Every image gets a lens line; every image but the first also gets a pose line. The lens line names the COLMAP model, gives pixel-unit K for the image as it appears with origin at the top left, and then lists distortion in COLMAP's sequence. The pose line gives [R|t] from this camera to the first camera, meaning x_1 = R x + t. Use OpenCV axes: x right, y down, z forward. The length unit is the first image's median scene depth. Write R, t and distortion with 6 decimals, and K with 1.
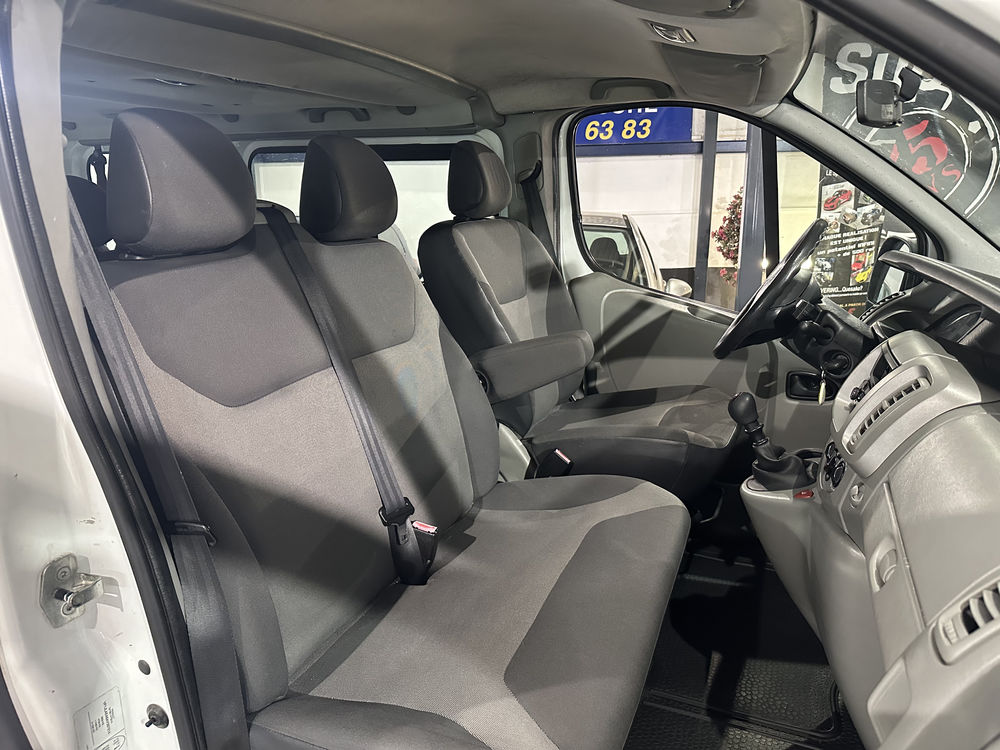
lens RADIAL K [[701.6, 0, 500.0], [0, 701.6, 375.0], [0, 0, 1]] dist [0.069393, -0.072086]
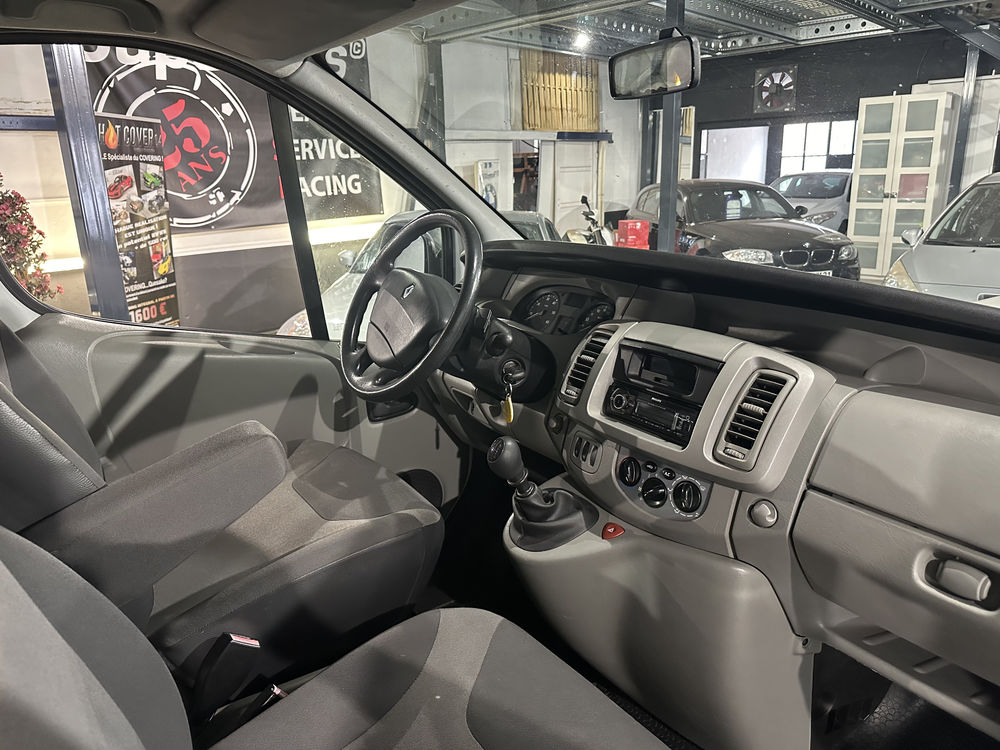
lens RADIAL K [[707.7, 0, 507.1], [0, 707.7, 382.3], [0, 0, 1]] dist [-0.003727, -0.006975]
pose [[0.511957, -0.253568, 0.820734, -0.063562], [0.227890, 0.961296, 0.154842, -0.035963], [-0.828231, 0.107765, 0.549928, 0.134148]]
